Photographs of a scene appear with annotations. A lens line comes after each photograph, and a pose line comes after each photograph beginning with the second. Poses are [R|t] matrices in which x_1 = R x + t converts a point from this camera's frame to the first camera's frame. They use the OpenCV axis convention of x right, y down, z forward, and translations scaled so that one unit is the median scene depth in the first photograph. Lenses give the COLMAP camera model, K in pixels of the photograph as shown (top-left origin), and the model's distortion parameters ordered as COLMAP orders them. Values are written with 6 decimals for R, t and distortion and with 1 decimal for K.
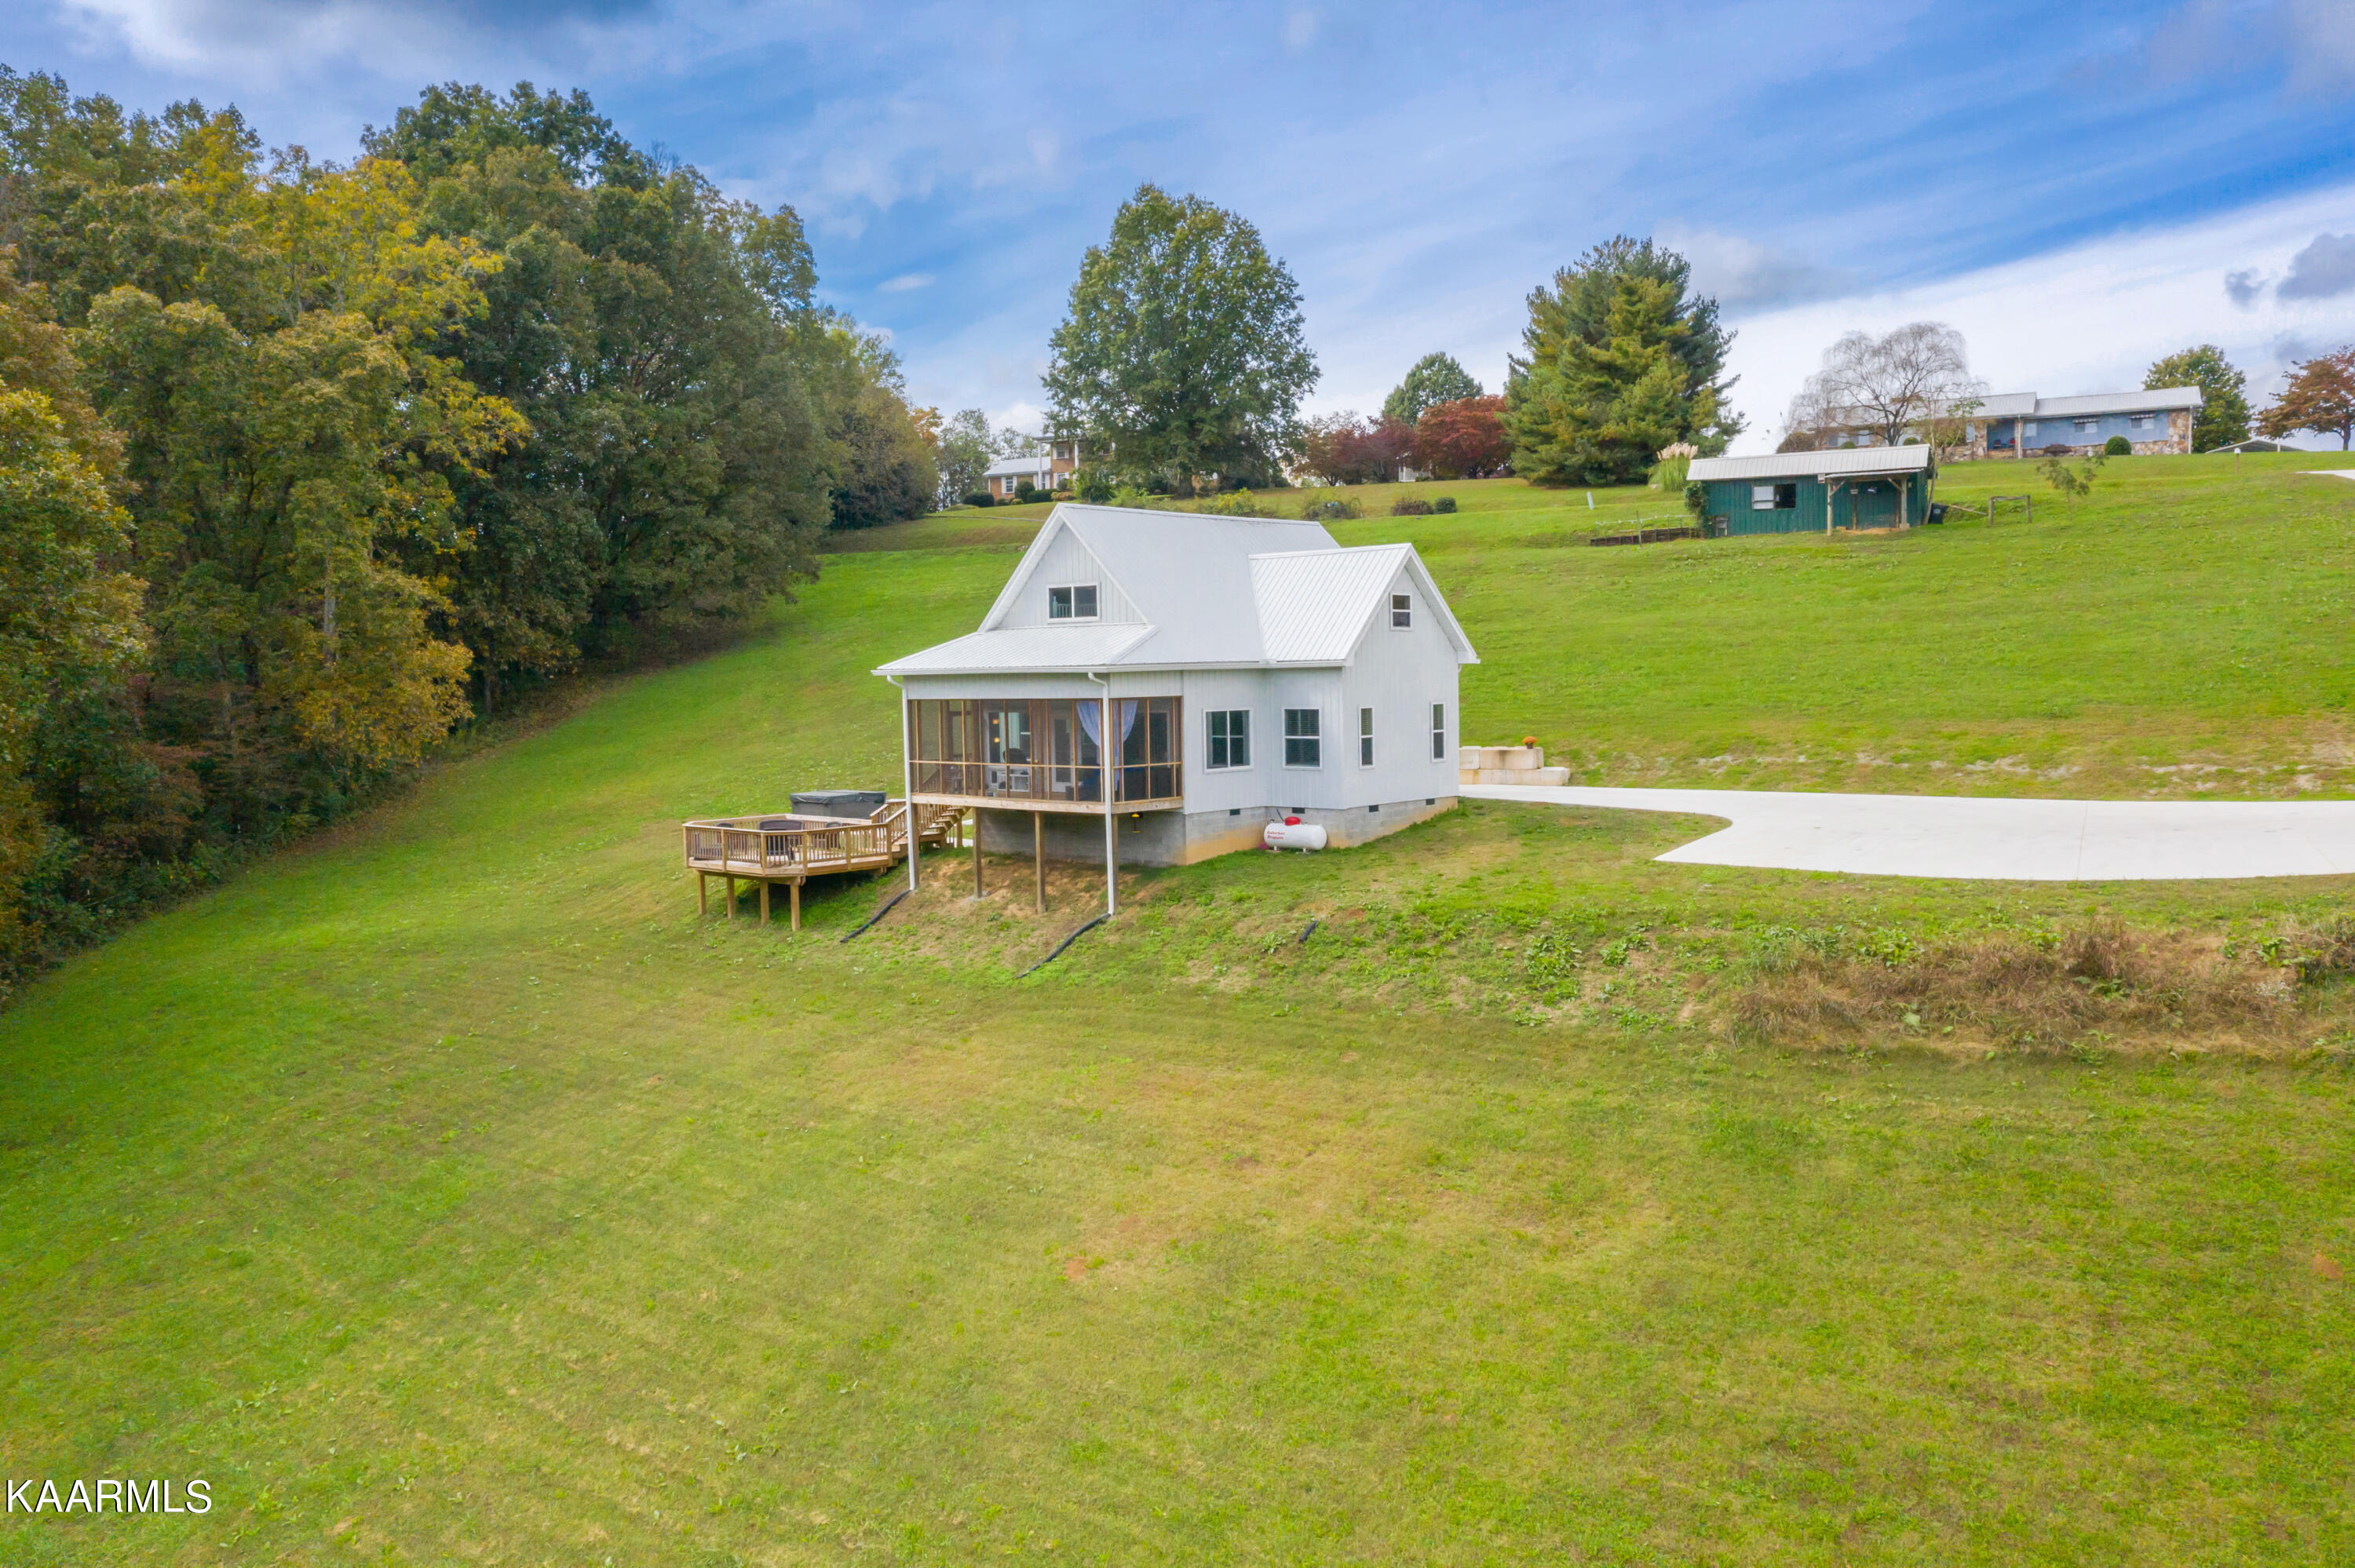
lens RADIAL K [[1871.6, 0, 1174.5], [0, 1871.6, 783.9], [0, 0, 1]] dist [-0.014021, 0.016104]
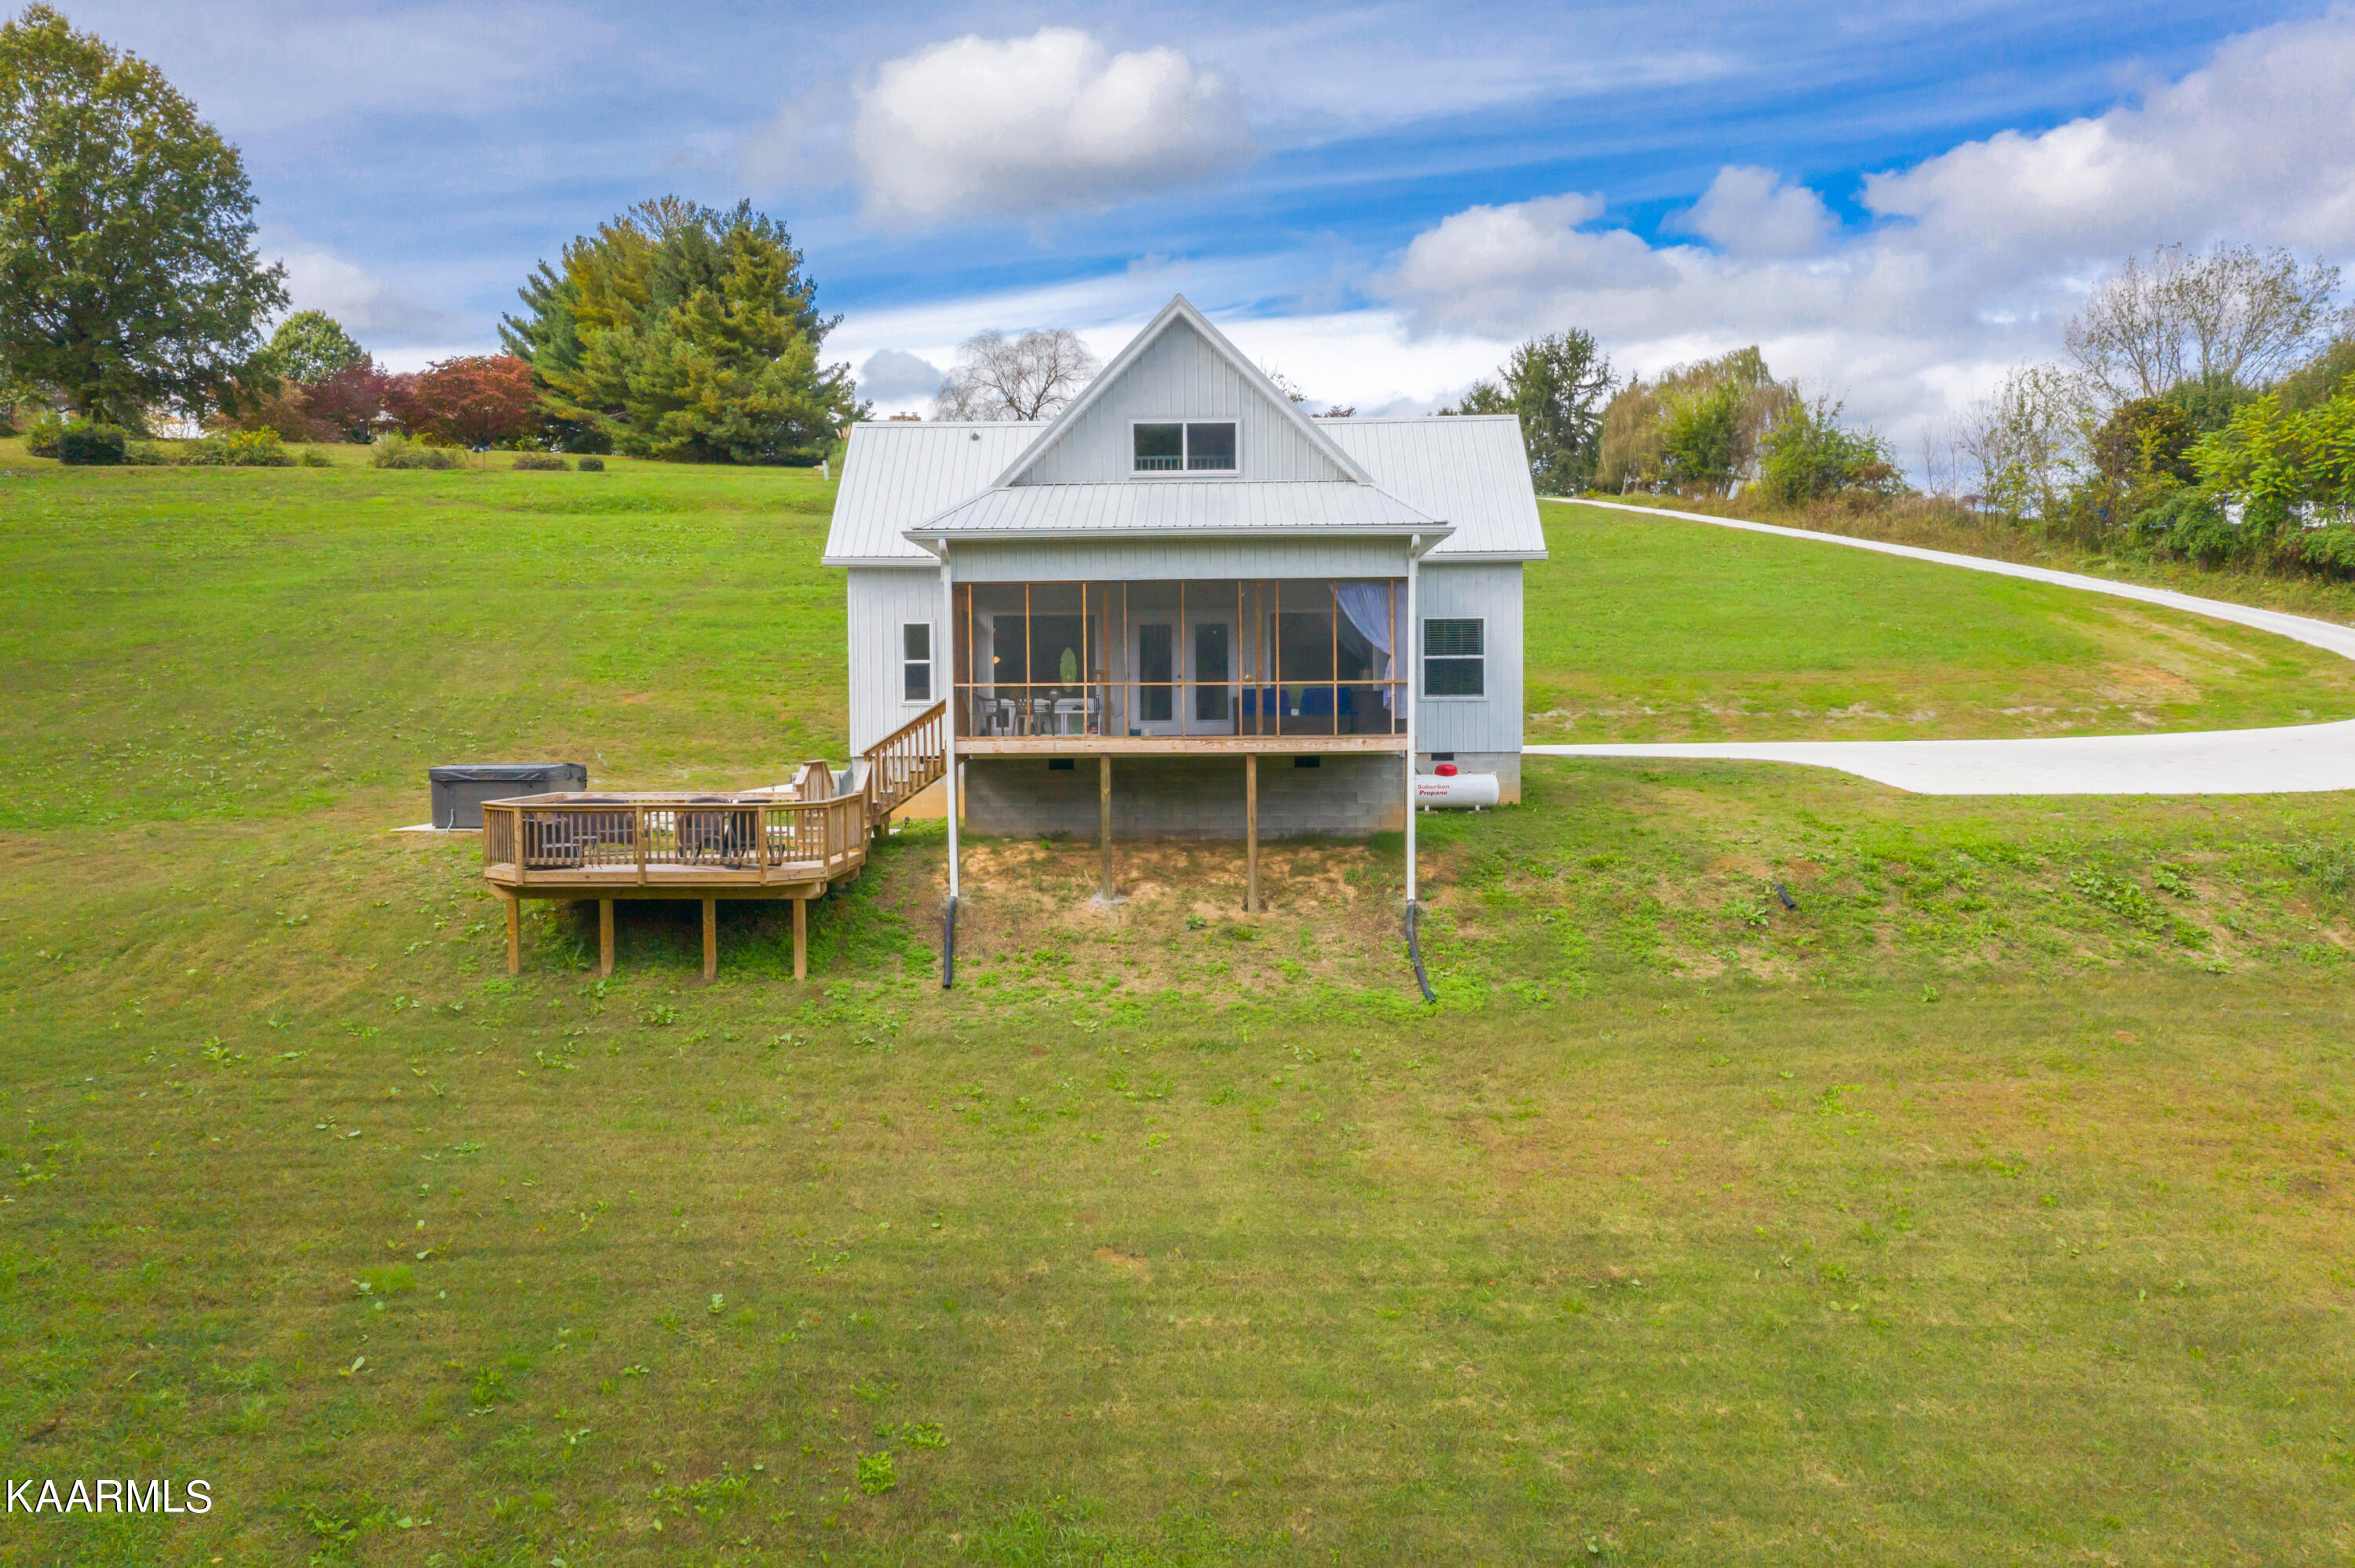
lens RADIAL K [[1871.6, 0, 1183.7], [0, 1871.6, 785.7], [0, 0, 1]] dist [-0.014021, 0.016104]
pose [[0.753656, -0.014115, 0.657117, -0.459600], [0.032563, 0.999343, -0.015881, 0.031456], [-0.656461, 0.033367, 0.753621, 0.469398]]
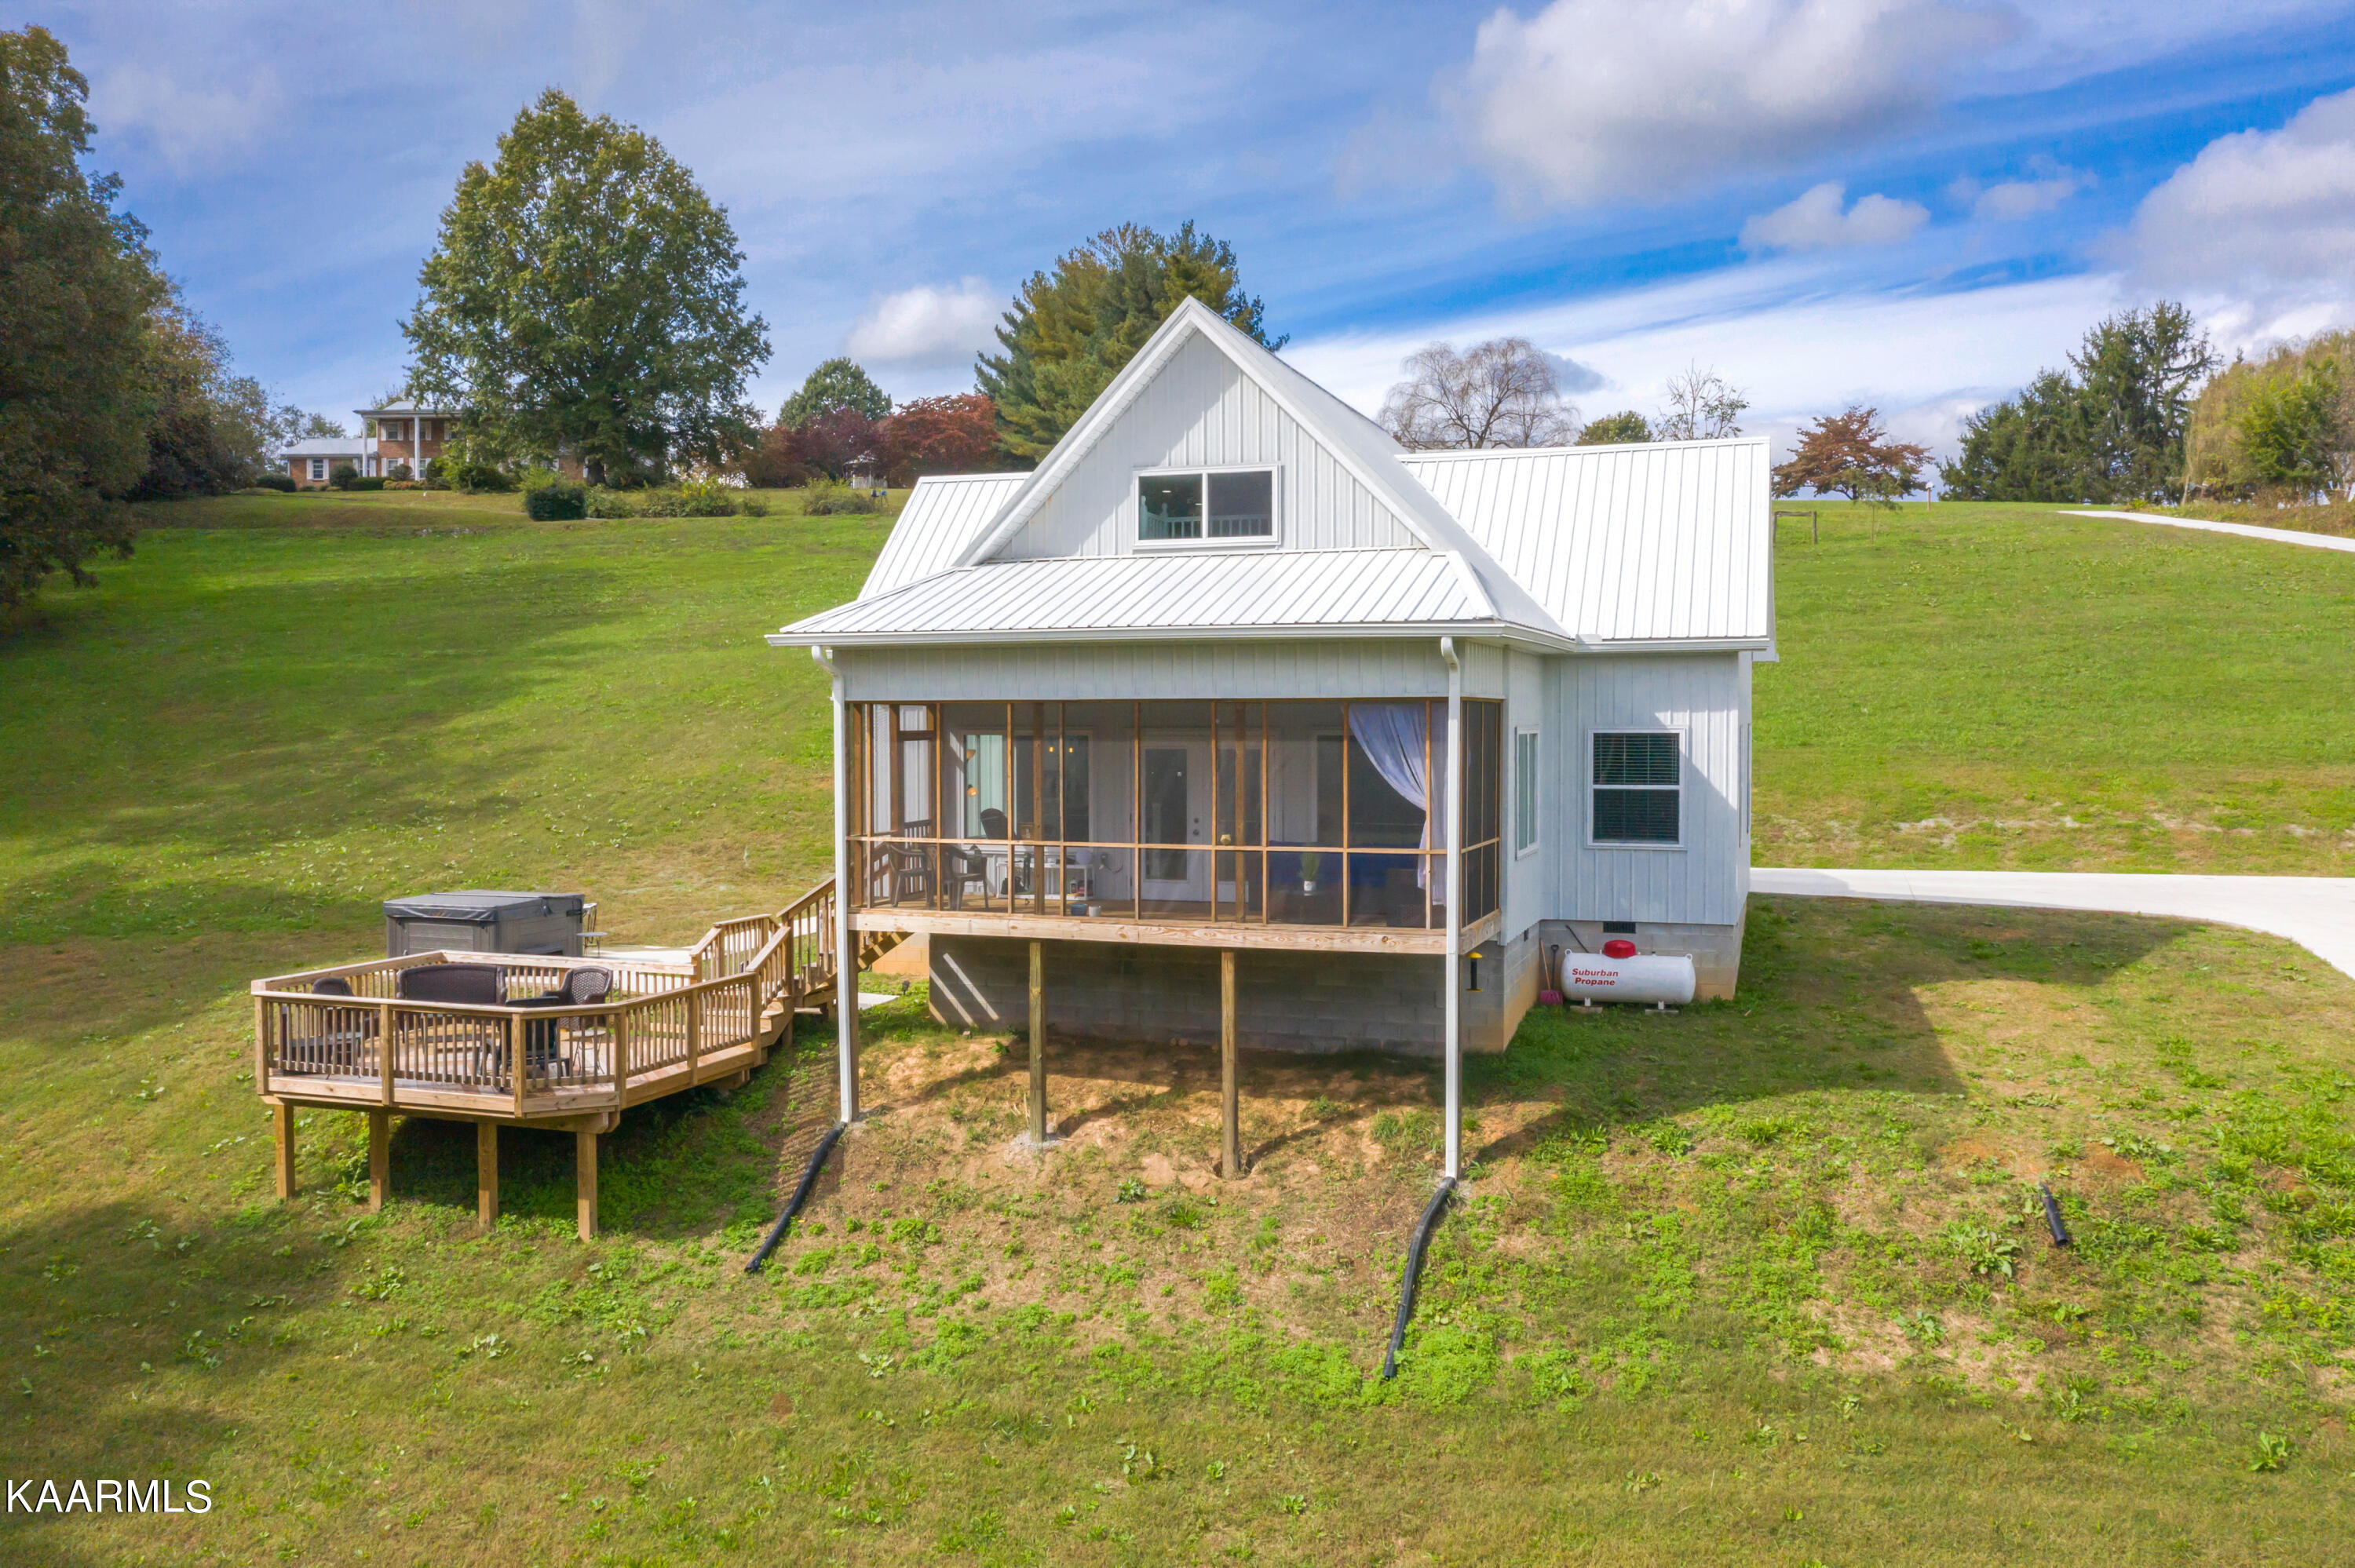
lens RADIAL K [[1871.6, 0, 1184.7], [0, 1871.6, 780.3], [0, 0, 1]] dist [-0.014021, 0.016104]
pose [[0.917380, 0.005139, 0.397980, -0.234028], [0.008172, 0.999463, -0.031742, -0.010405], [-0.397929, 0.032372, 0.916845, 0.523183]]
